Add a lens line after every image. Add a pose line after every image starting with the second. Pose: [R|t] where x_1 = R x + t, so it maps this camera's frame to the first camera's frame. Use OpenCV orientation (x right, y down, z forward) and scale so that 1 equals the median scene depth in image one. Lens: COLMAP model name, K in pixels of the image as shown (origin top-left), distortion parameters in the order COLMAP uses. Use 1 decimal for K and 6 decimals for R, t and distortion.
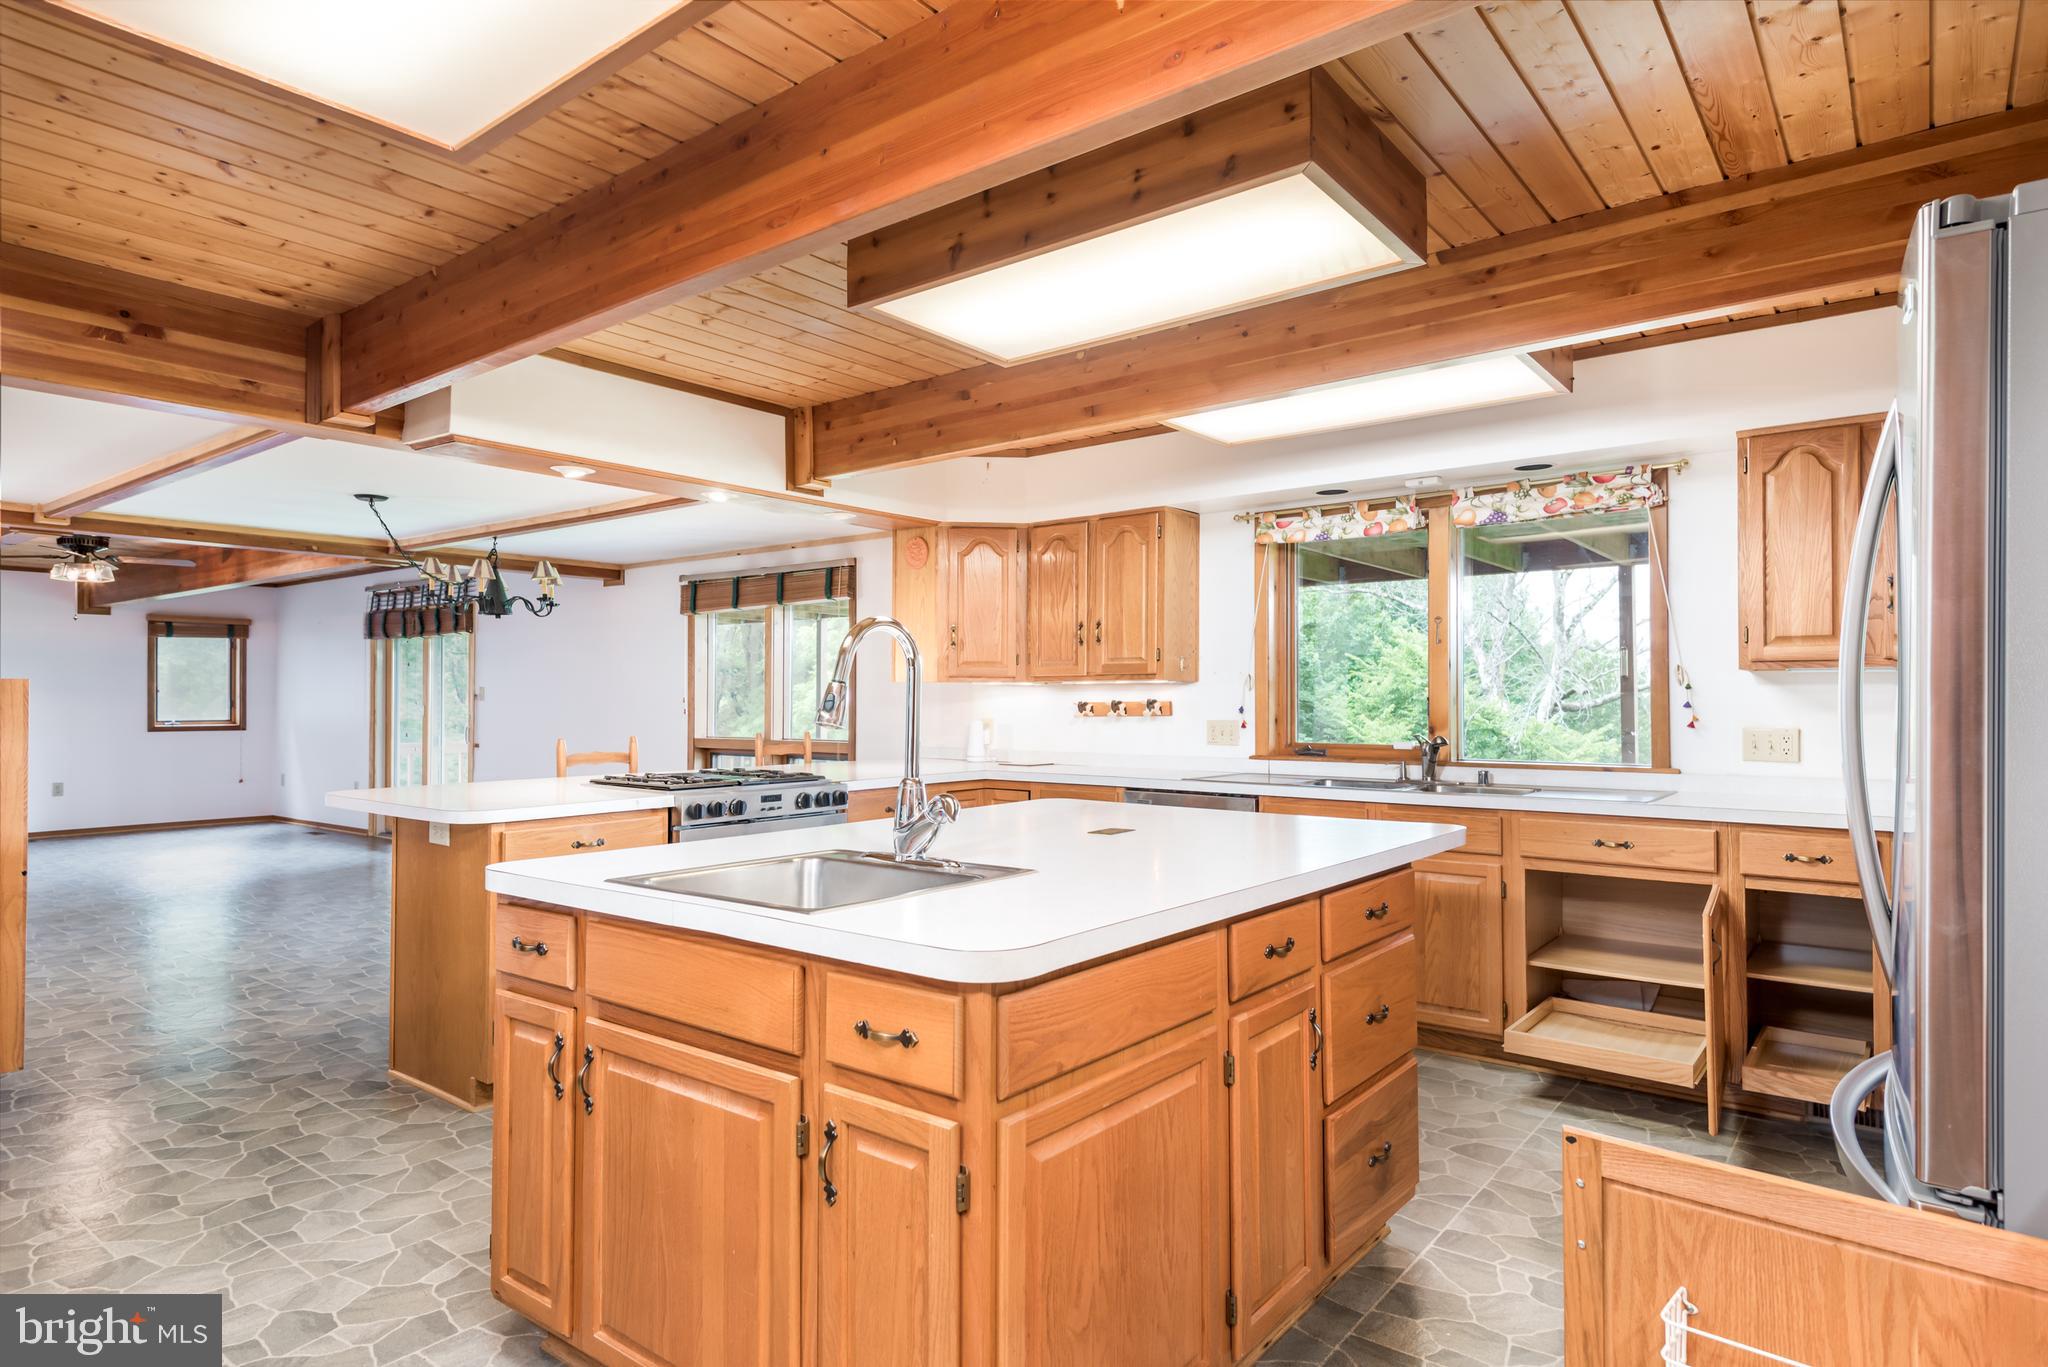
lens RADIAL K [[1155.3, 0, 1027.5], [0, 1155.3, 677.5], [0, 0, 1]] dist [0.031958, -0.014374]
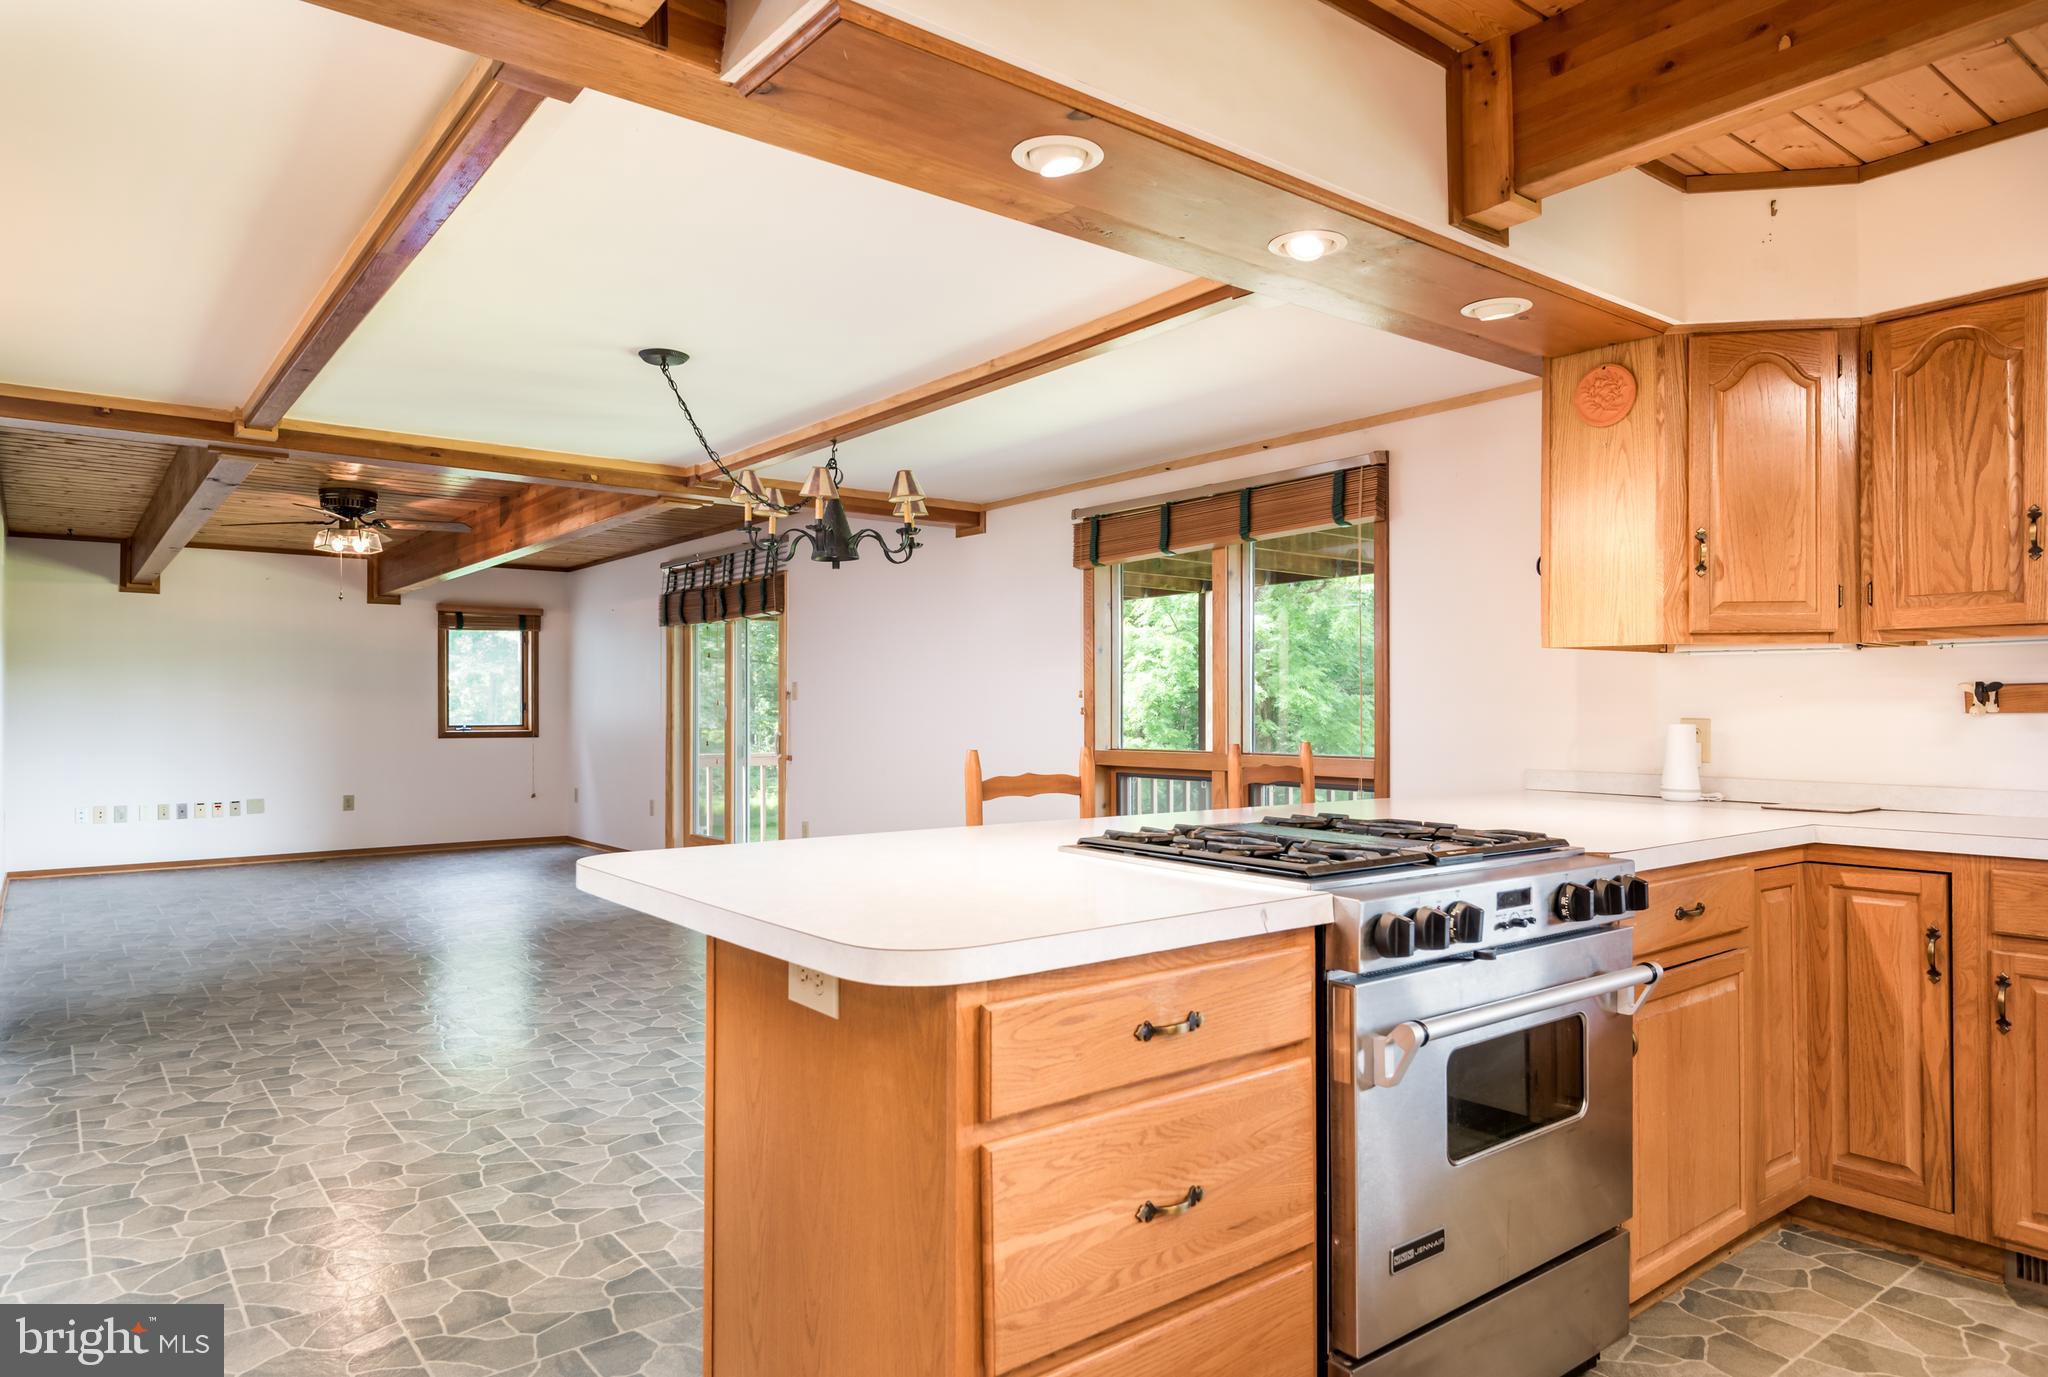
lens RADIAL K [[1256.0, 0, 1022.0], [0, 1256.0, 695.4], [0, 0, 1]] dist [0.005326, -0.007143]
pose [[0.971368, -0.003414, -0.237554, -0.221397], [0.005237, 0.999961, 0.007042, 0.021349], [0.237521, -0.008085, 0.971349, 0.399828]]
